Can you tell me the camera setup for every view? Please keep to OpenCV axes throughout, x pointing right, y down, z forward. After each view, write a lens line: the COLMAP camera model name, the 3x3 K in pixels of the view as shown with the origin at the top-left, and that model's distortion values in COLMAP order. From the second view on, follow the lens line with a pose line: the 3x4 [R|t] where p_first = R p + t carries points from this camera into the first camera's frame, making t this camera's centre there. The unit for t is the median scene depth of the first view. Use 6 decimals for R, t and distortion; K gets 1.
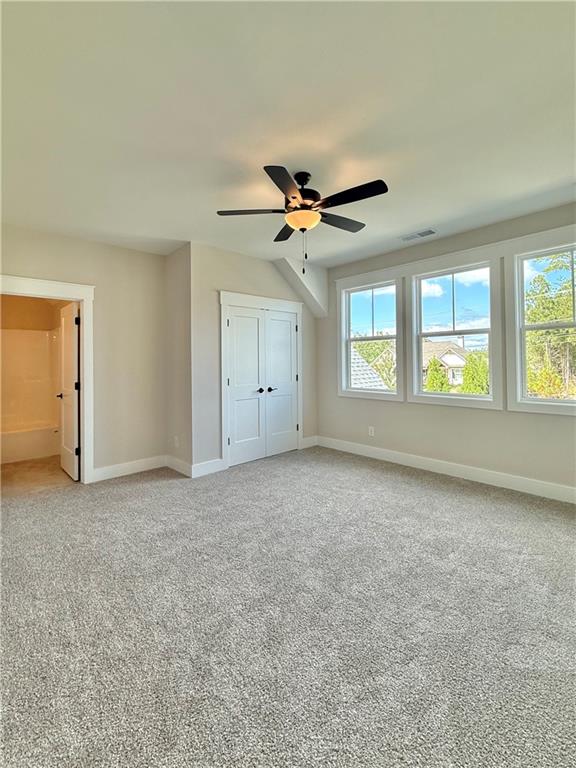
lens RADIAL K [[348.1, 0, 309.2], [0, 348.1, 364.7], [0, 0, 1]] dist [-0.011908, 0.012752]
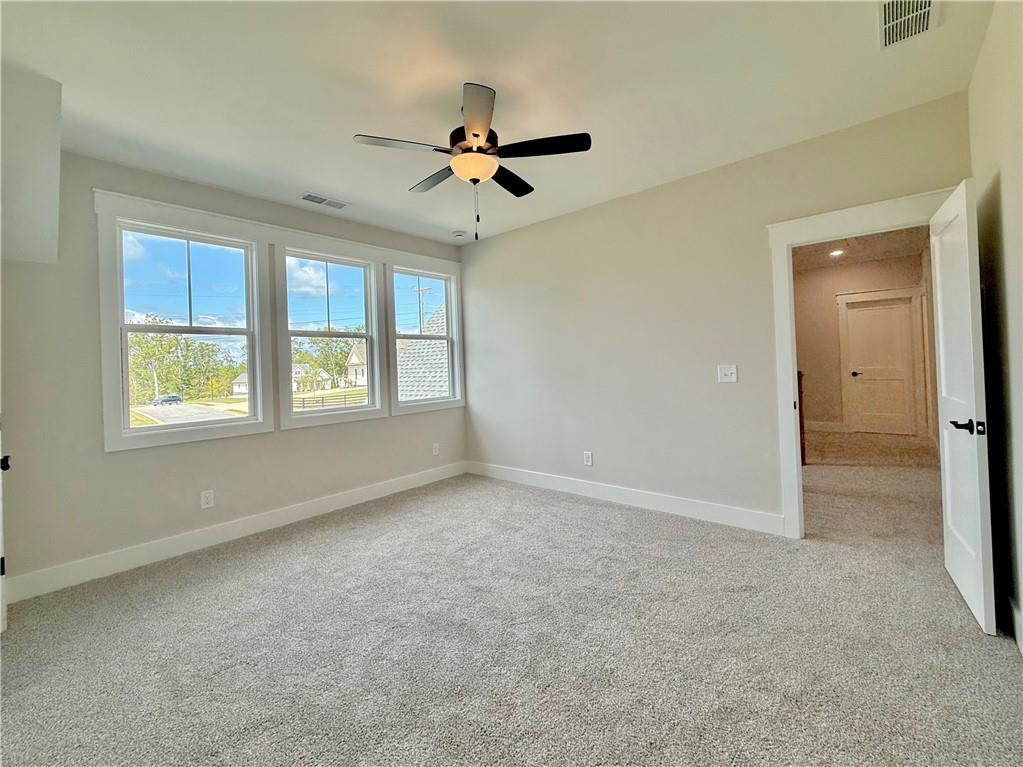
lens RADIAL K [[431.1, 0, 510.0], [0, 431.1, 367.4], [0, 0, 1]] dist [0.001363, 0.000220]
pose [[-0.078811, 0.004881, 0.996878, -0.604137], [0.037003, 0.999313, -0.001967, 0.003962], [-0.996203, 0.036733, -0.078938, 0.635518]]
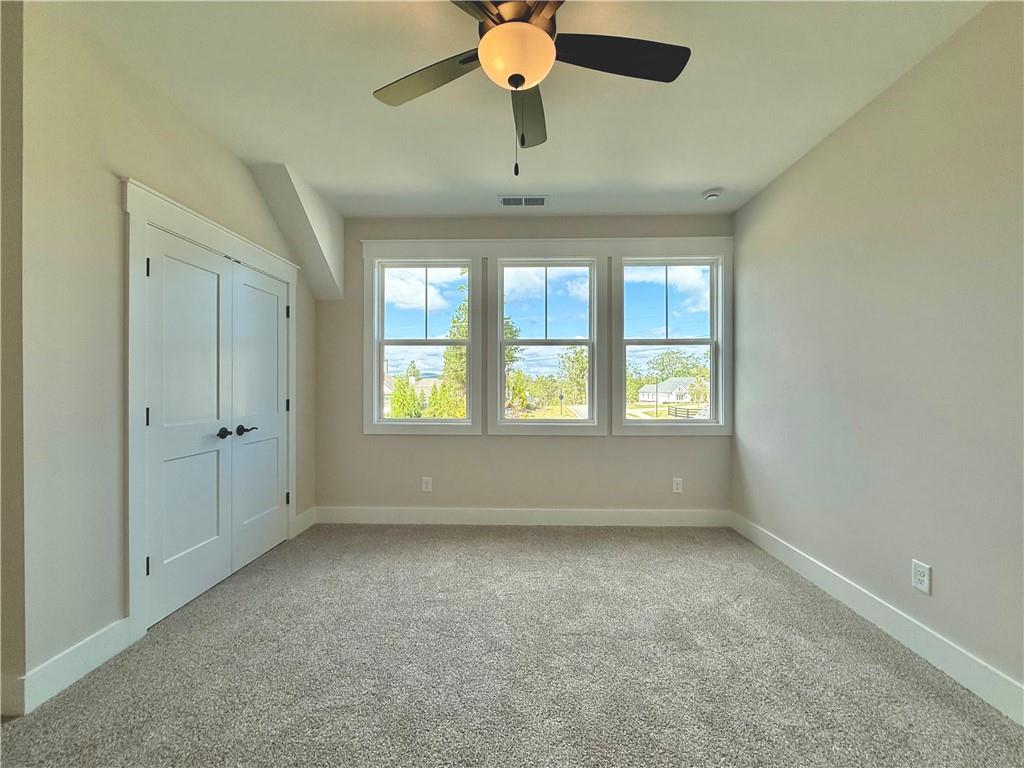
lens RADIAL K [[405.5, 0, 522.5], [0, 405.5, 388.9], [0, 0, 1]] dist [0.000160, -0.000026]
pose [[0.715532, 0.001795, 0.698578, -0.252486], [-0.005223, 0.999982, 0.002780, 0.011774], [-0.698560, -0.005638, 0.715529, 0.368643]]
